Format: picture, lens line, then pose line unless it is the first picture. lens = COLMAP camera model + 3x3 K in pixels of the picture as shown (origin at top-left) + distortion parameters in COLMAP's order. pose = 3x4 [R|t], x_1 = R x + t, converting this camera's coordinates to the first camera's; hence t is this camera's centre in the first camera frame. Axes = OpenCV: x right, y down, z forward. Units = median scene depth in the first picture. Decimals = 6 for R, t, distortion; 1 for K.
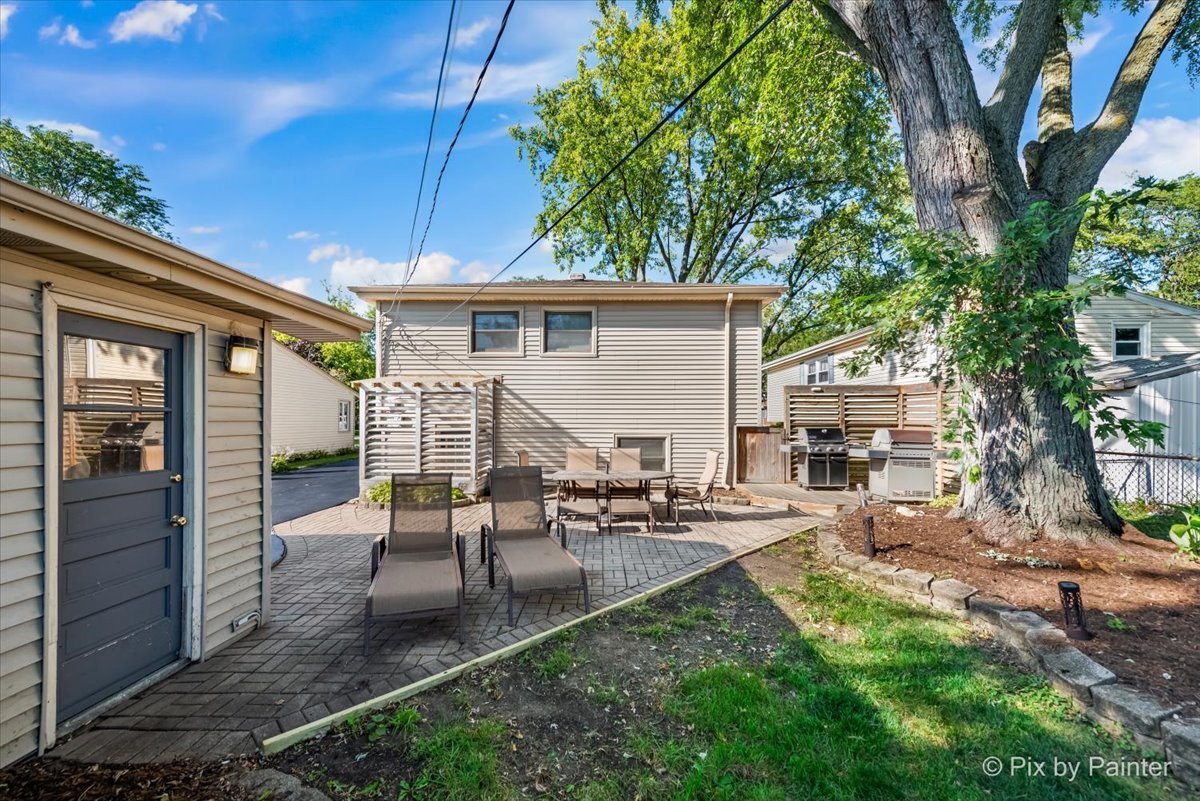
lens RADIAL K [[484.6, 0, 601.6], [0, 484.6, 418.0], [0, 0, 1]] dist [0.009562, -0.000195]
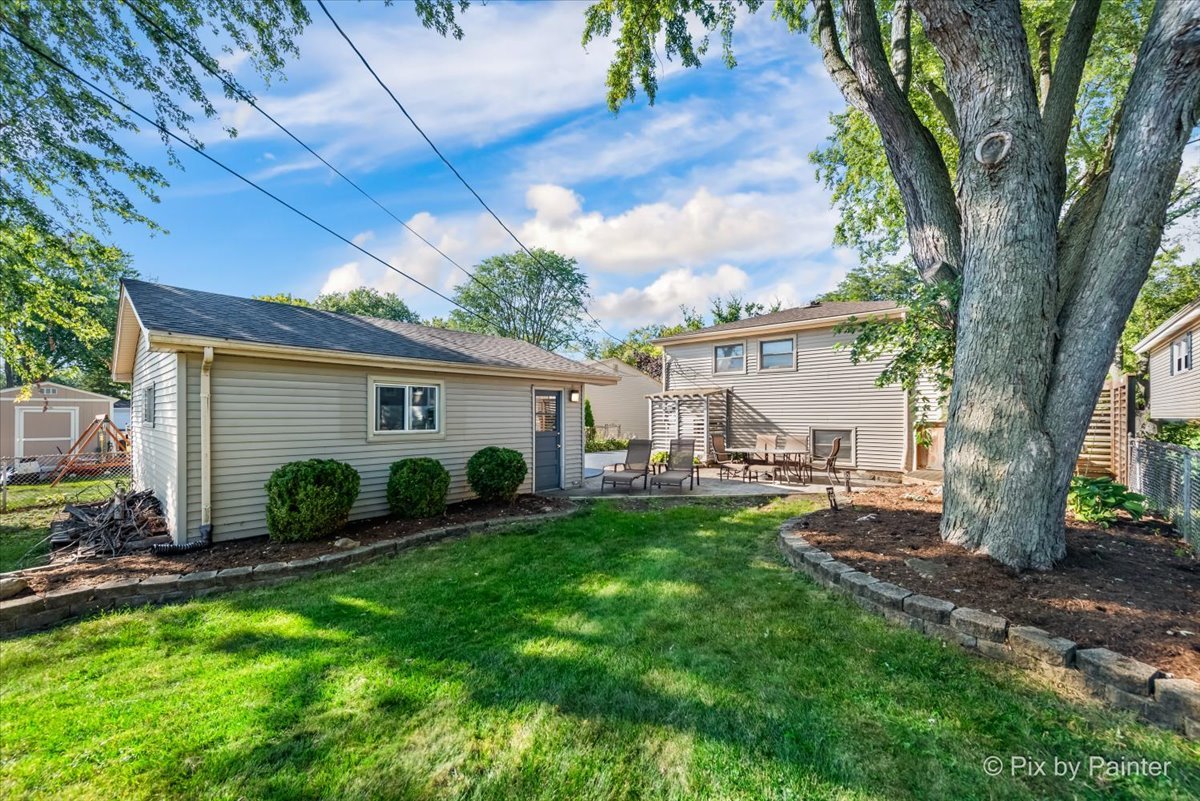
lens RADIAL K [[484.6, 0, 599.4], [0, 484.6, 410.2], [0, 0, 1]] dist [0.009562, -0.000195]
pose [[0.753914, -0.011956, -0.656864, 0.479263], [0.004701, 0.999907, -0.012804, 0.000903], [0.656956, 0.006565, 0.753901, -0.416005]]
